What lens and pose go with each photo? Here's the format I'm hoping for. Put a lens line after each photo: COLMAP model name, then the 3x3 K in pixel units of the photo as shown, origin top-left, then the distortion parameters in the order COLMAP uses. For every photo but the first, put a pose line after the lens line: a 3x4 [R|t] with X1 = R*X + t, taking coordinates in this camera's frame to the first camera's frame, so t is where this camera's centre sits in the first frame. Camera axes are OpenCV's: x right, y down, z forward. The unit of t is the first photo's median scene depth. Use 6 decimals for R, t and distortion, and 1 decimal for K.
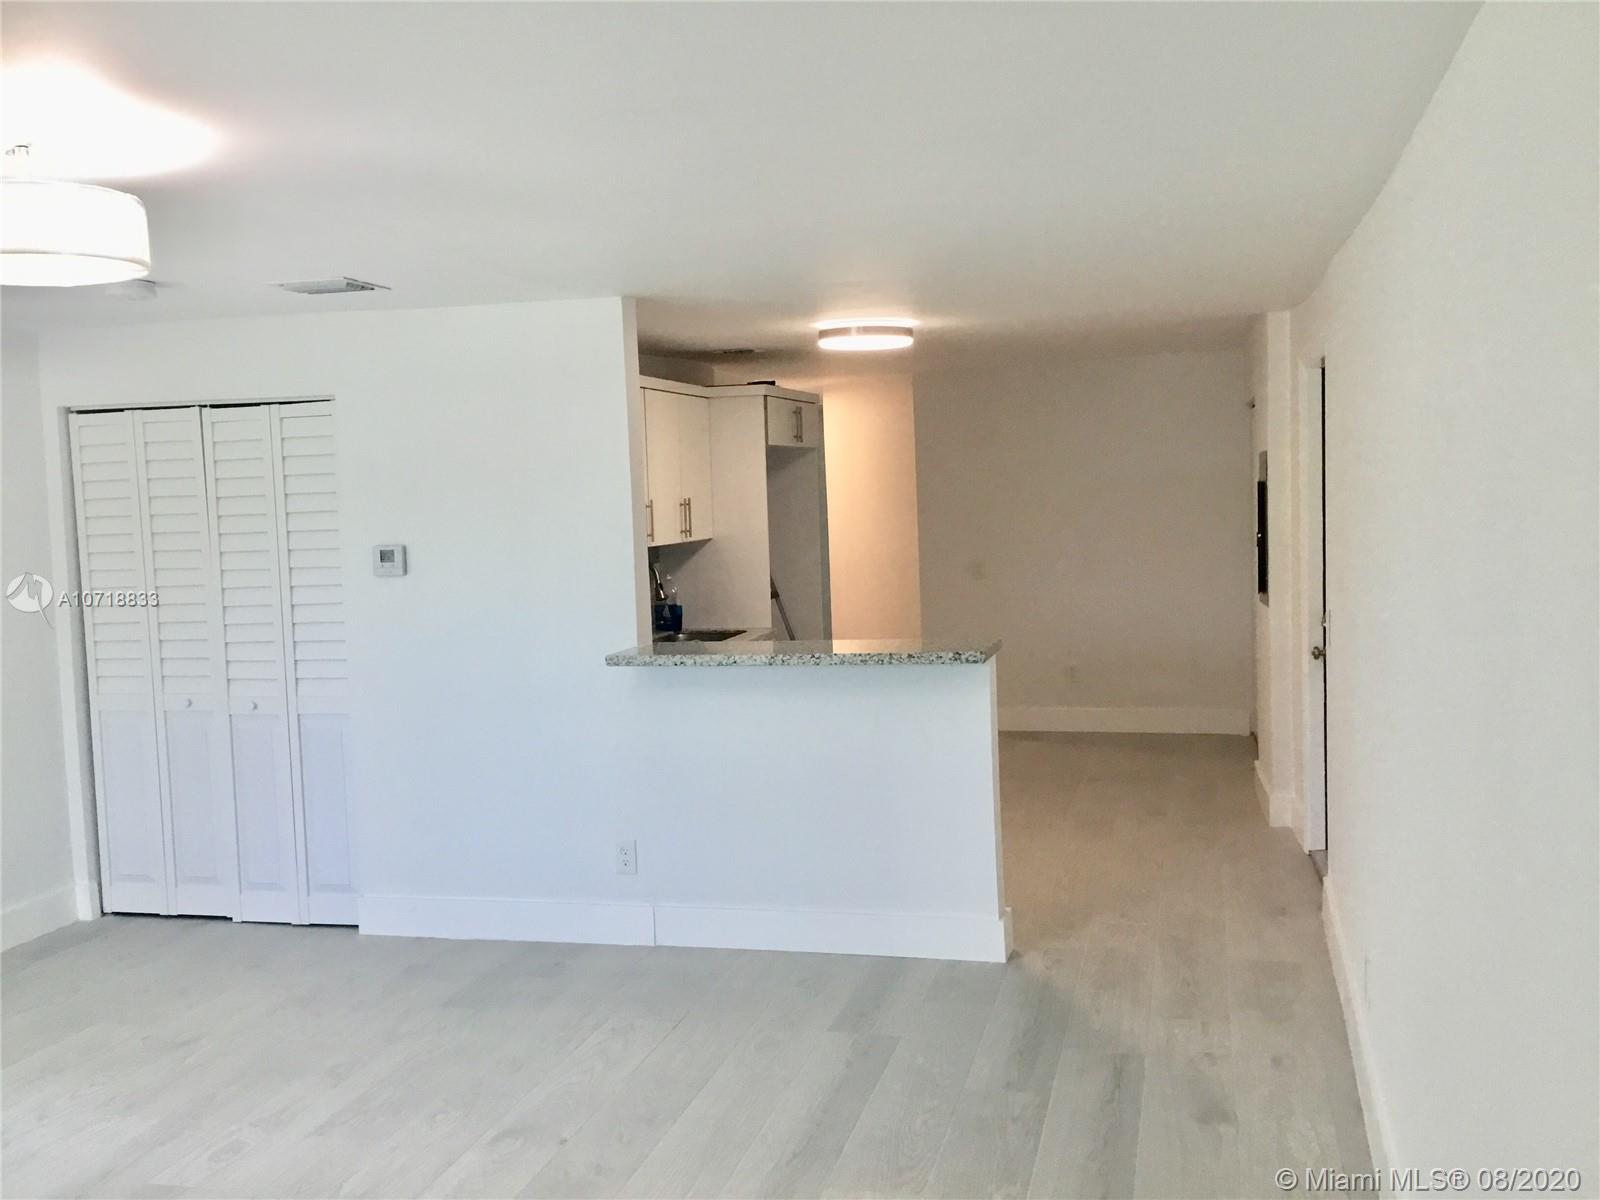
lens RADIAL K [[1426.1, 0, 807.6], [0, 1426.1, 601.1], [0, 0, 1]] dist [0.050590, -0.048685]
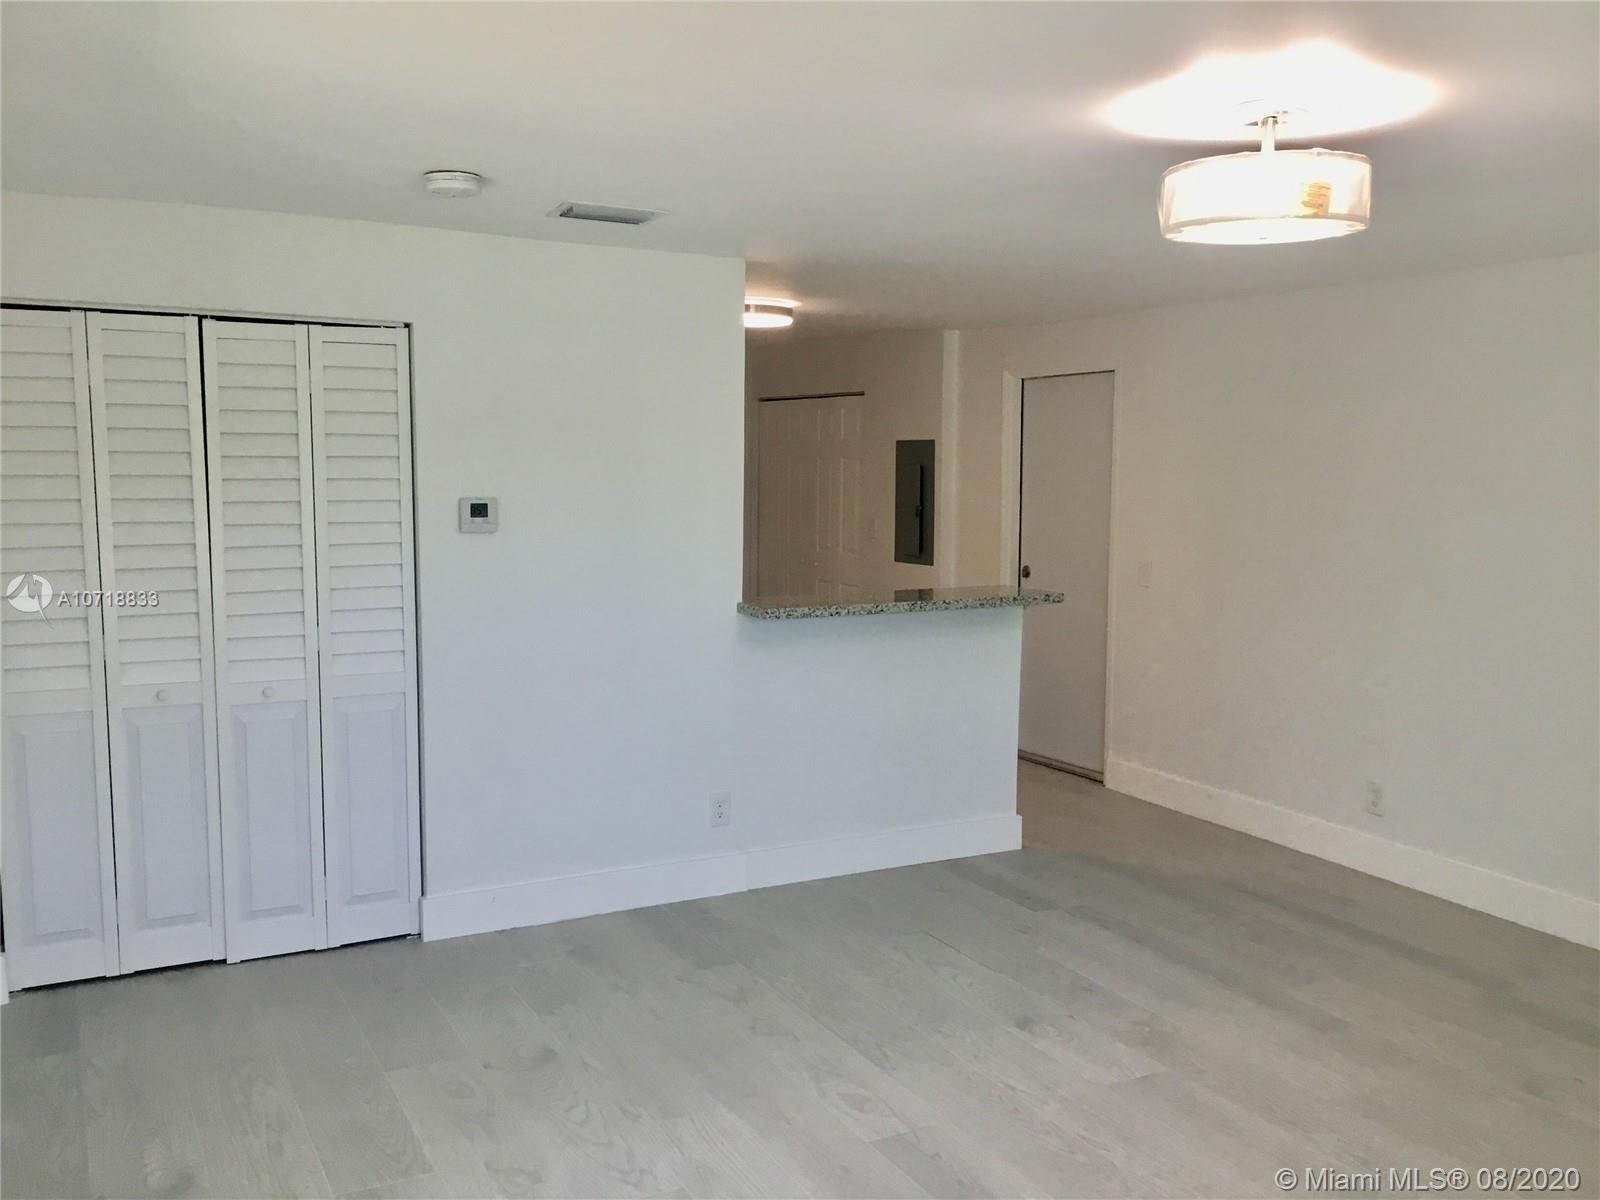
lens RADIAL K [[1426.1, 0, 808.1], [0, 1426.1, 600.8], [0, 0, 1]] dist [0.050590, -0.048685]
pose [[0.737918, -0.029663, 0.674239, -0.753319], [0.017796, 0.999541, 0.024497, 0.006930], [-0.674656, -0.006078, 0.738107, 0.205368]]
